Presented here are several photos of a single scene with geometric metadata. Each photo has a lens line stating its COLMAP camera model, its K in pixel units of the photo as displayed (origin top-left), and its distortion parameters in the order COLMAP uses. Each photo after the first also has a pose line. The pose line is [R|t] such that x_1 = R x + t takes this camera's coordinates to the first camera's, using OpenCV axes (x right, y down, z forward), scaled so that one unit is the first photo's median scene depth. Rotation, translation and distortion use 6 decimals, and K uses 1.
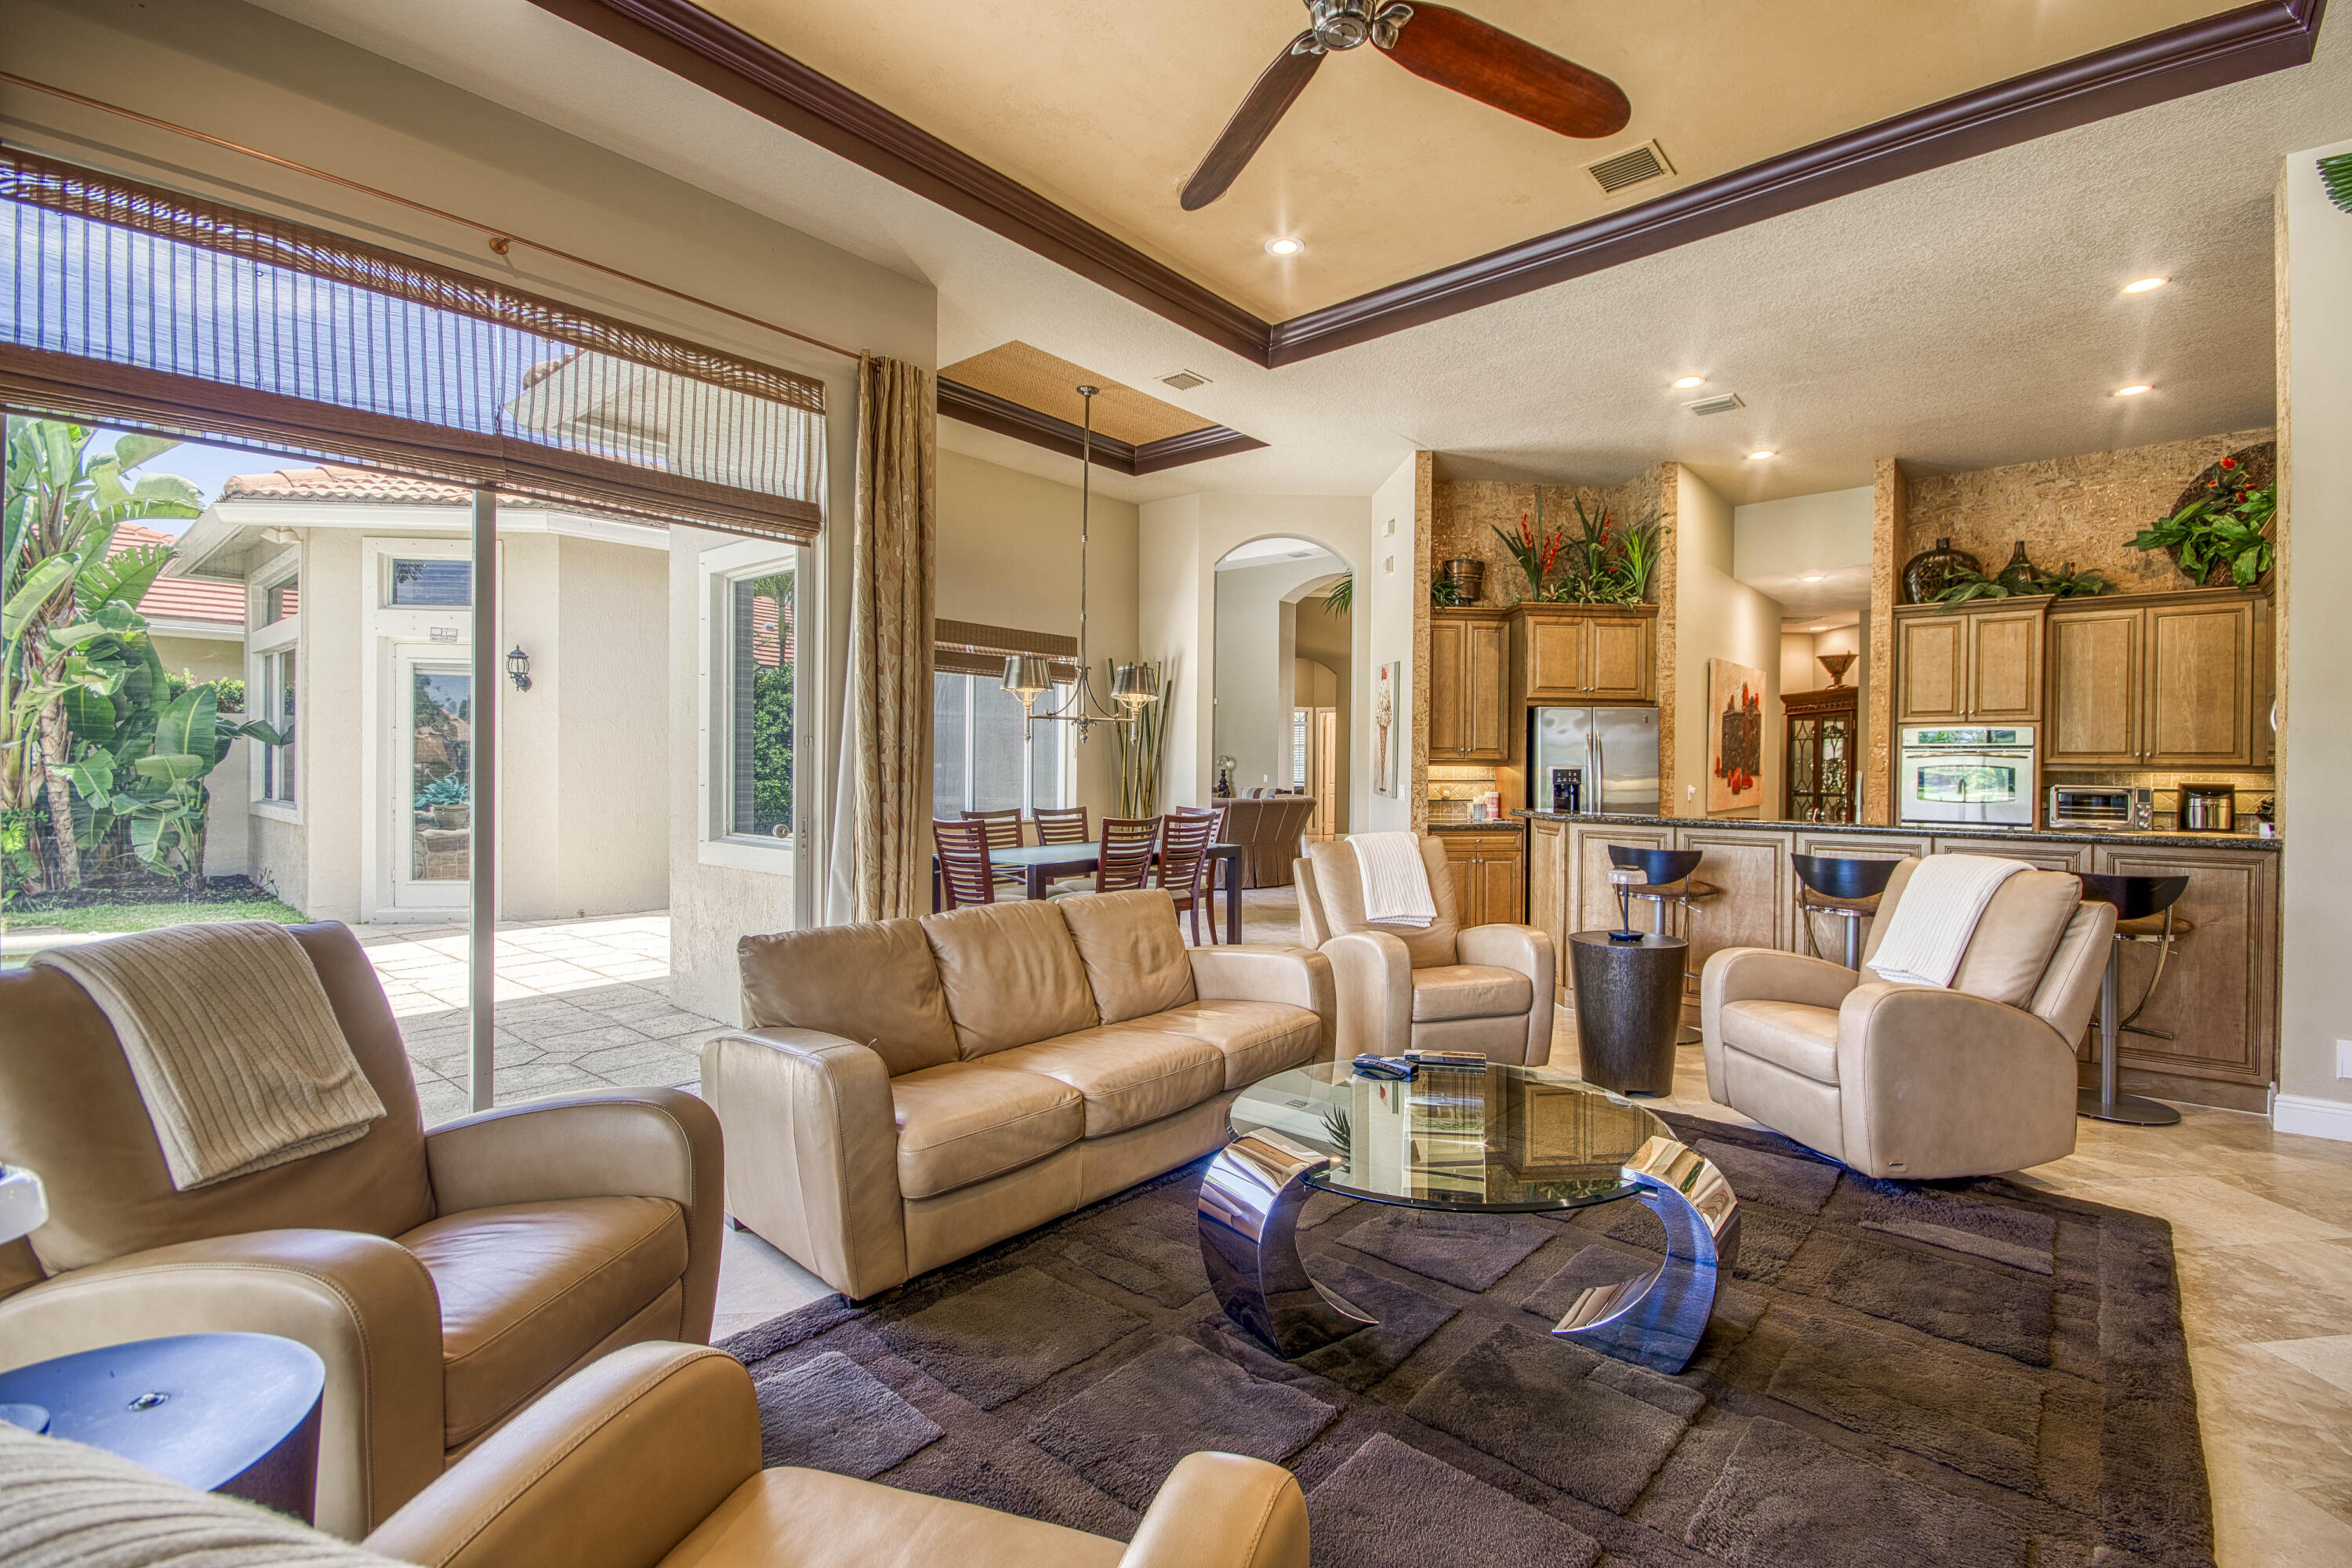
lens RADIAL K [[1041.9, 0, 1241.7], [0, 1041.9, 778.3], [0, 0, 1]] dist [0.007842, -0.009714]
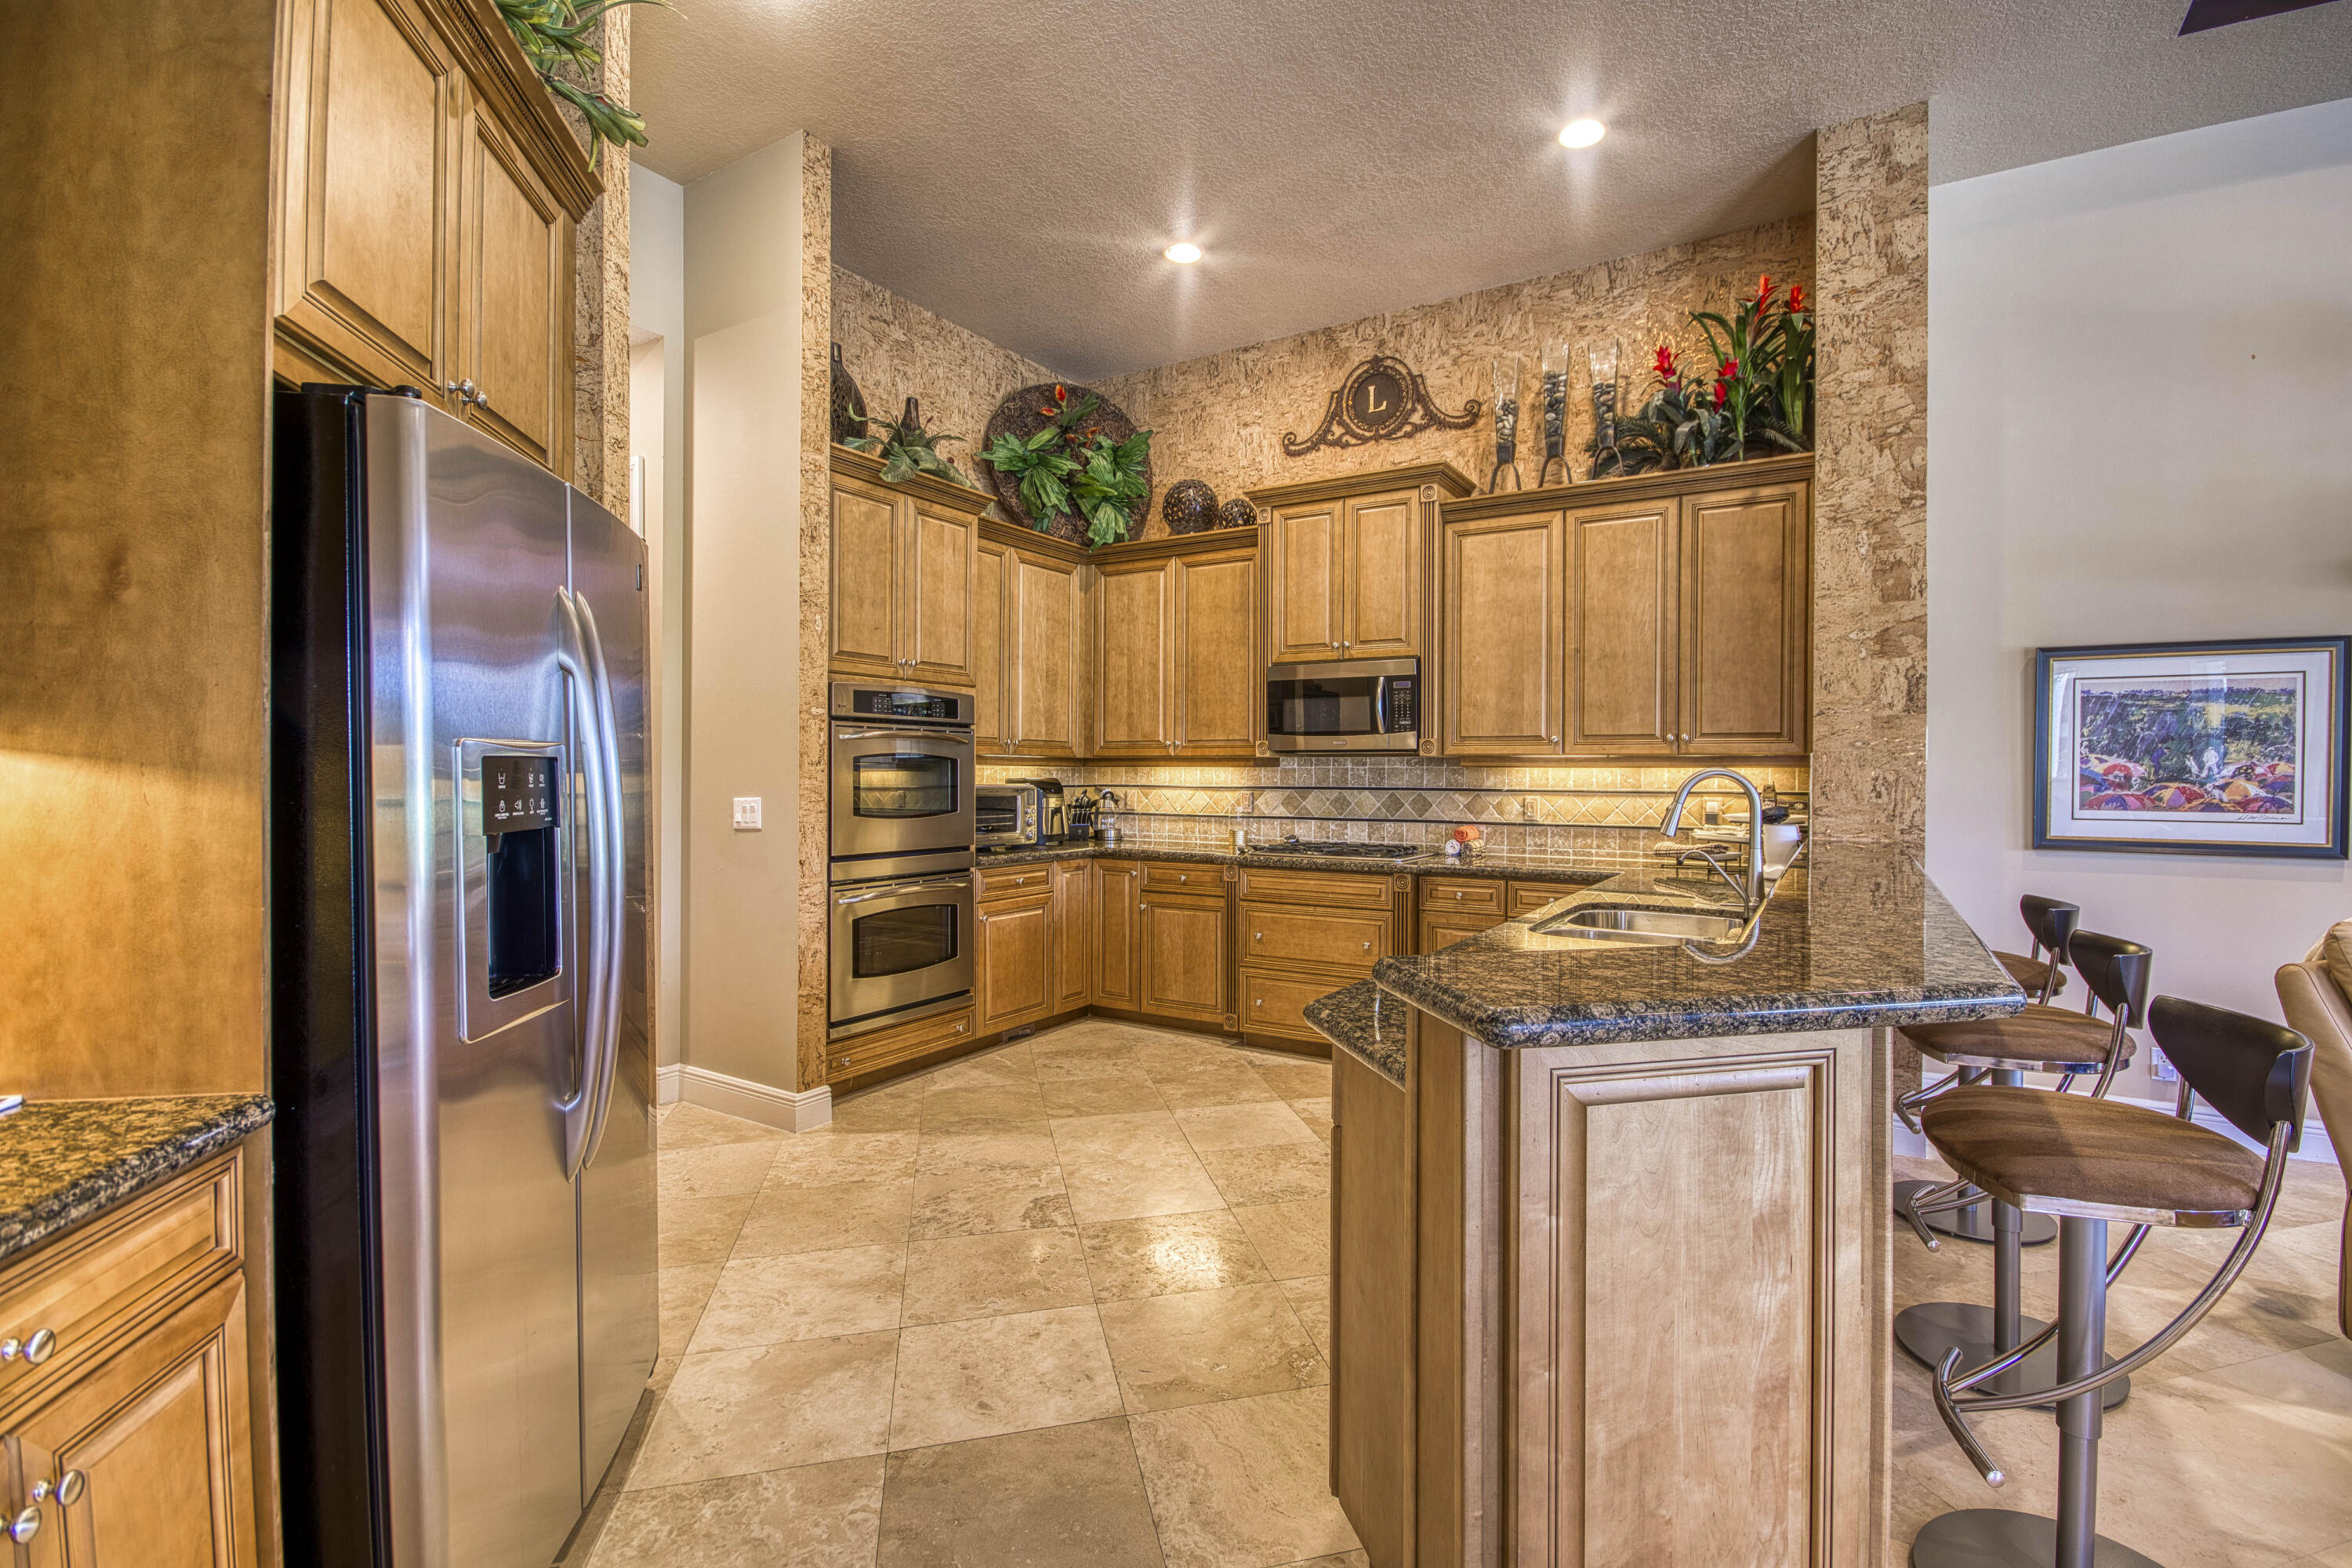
lens RADIAL K [[1041.9, 0, 1231.0], [0, 1041.9, 771.8], [0, 0, 1]] dist [0.007842, -0.009714]
pose [[-0.150551, -0.008918, 0.988562, 0.093466], [0.002066, 0.999954, 0.009335, -0.007362], [-0.988600, 0.003448, -0.150526, 0.924374]]
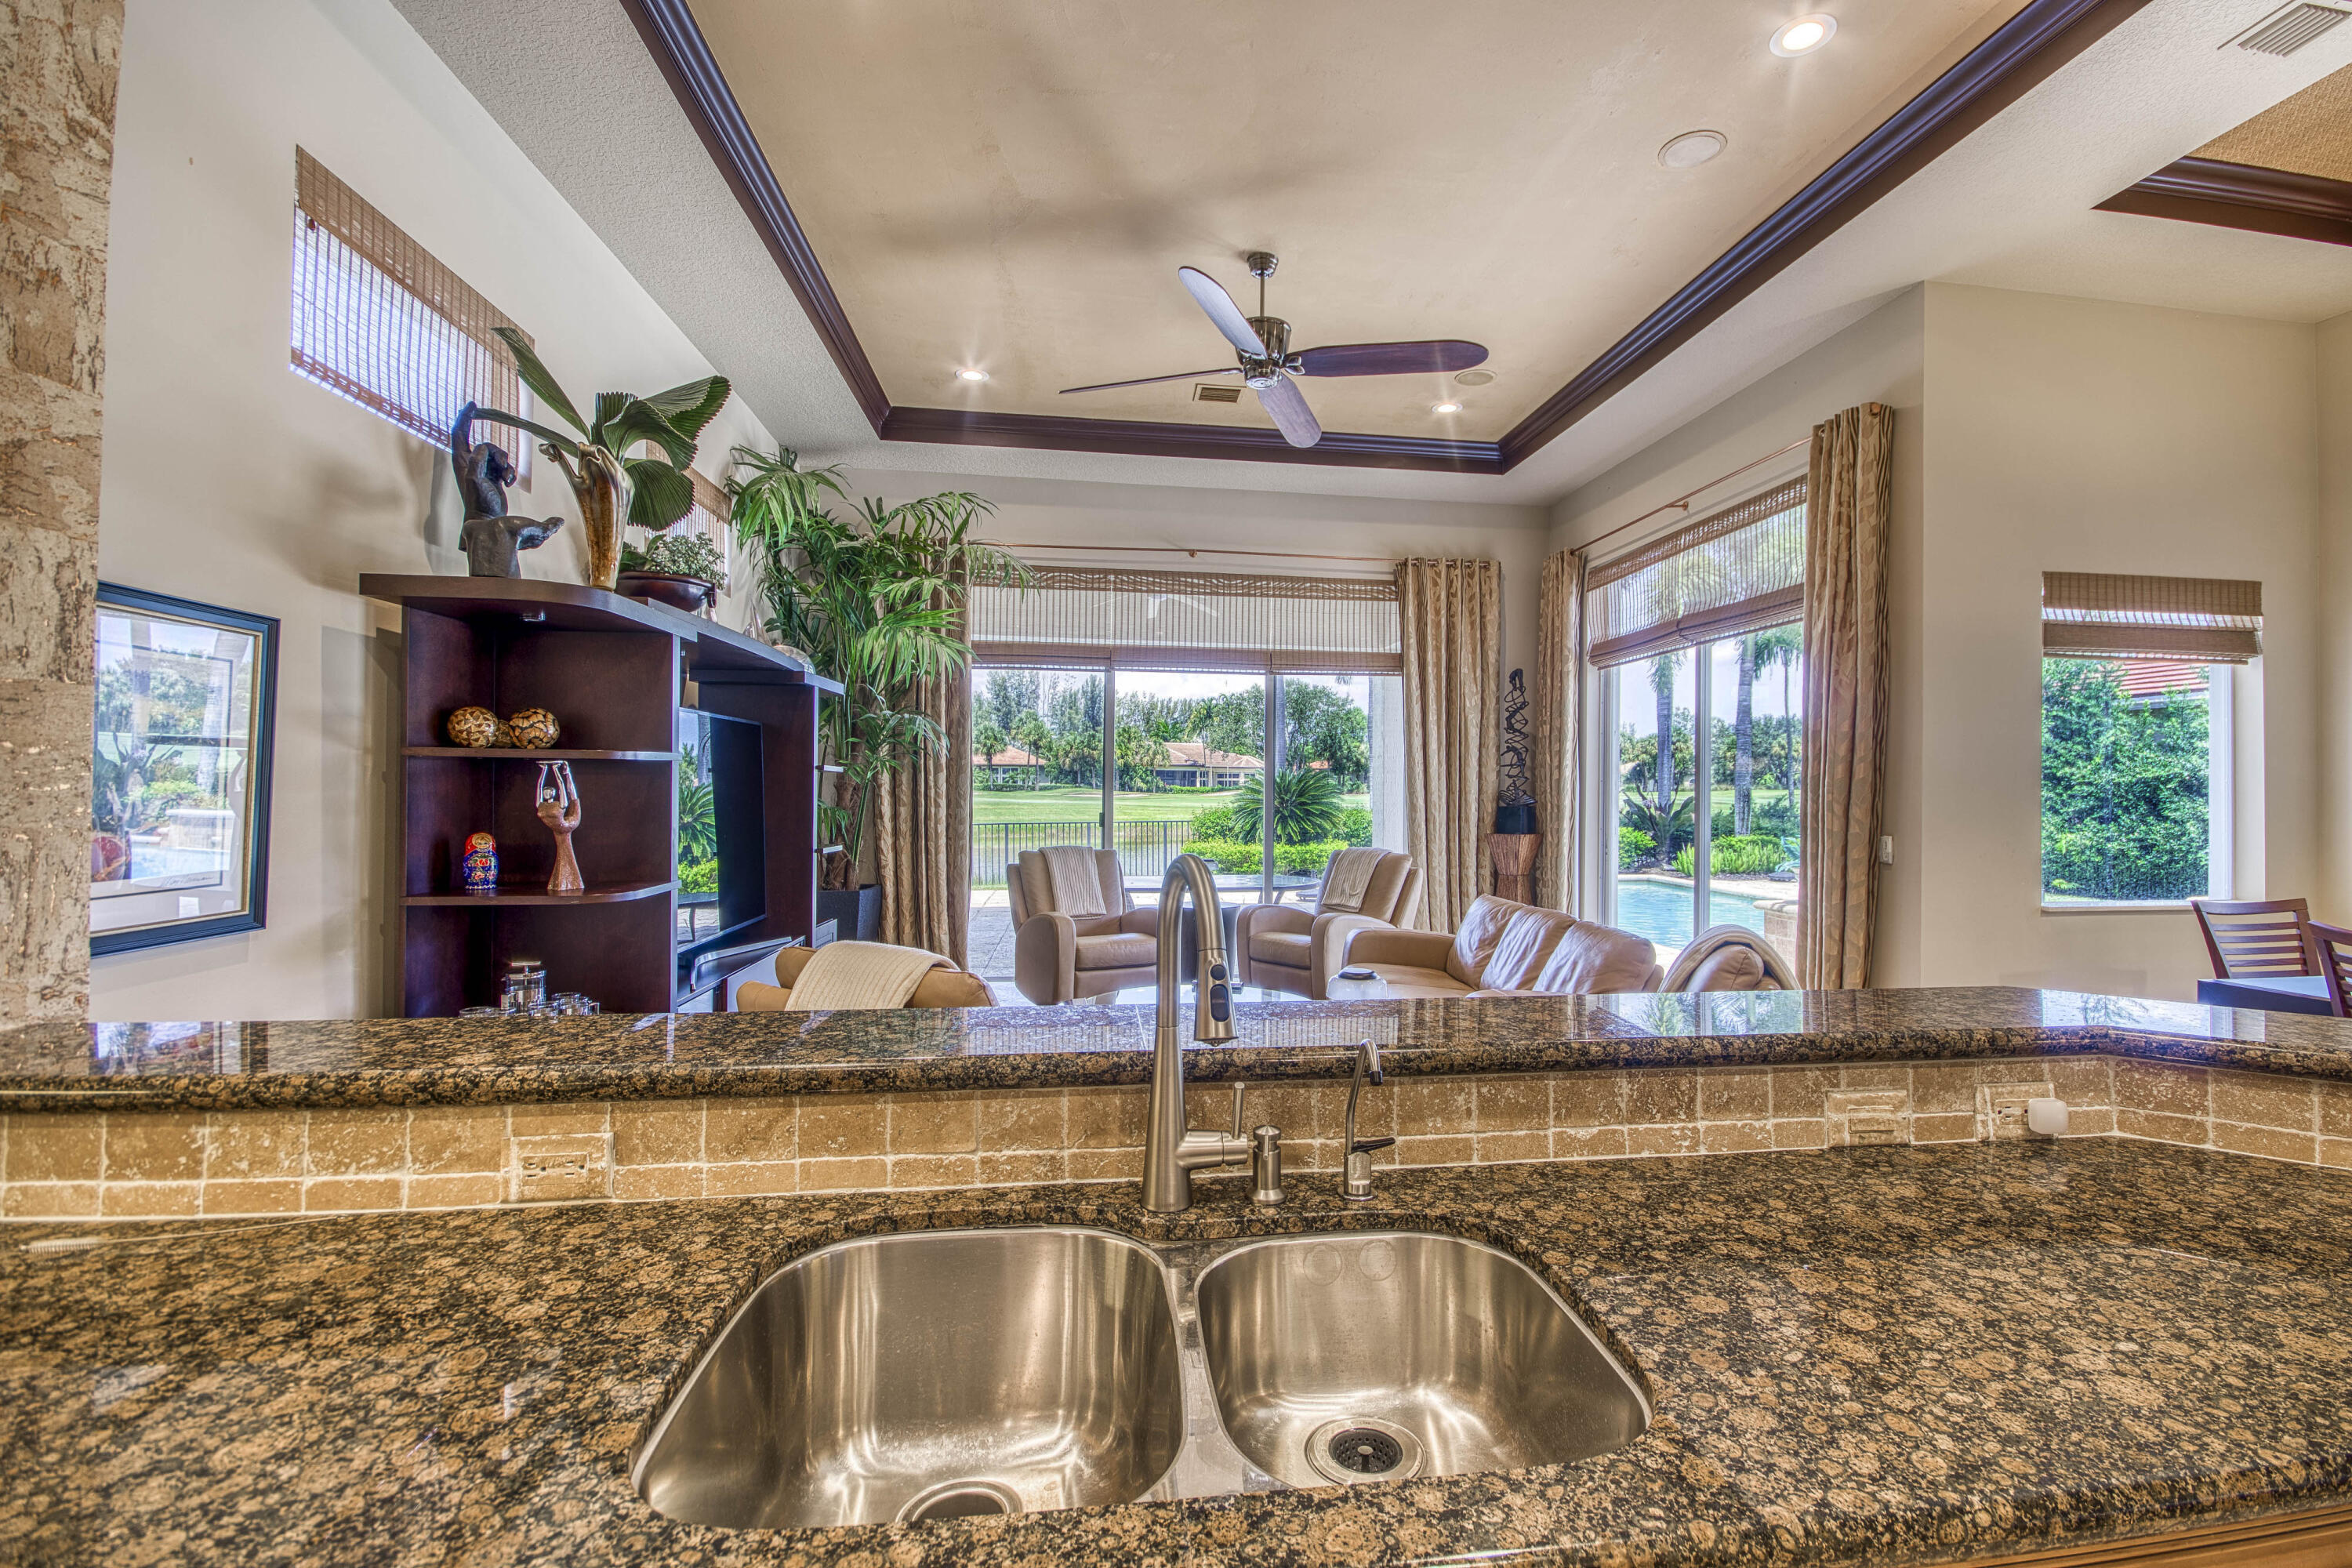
lens RADIAL K [[1041.9, 0, 1234.8], [0, 1041.9, 774.8], [0, 0, 1]] dist [0.007842, -0.009714]
pose [[-0.678236, -0.023319, -0.734474, 0.525410], [-0.020773, 0.999705, -0.012558, -0.014853], [0.734550, 0.006740, -0.678521, 0.816077]]
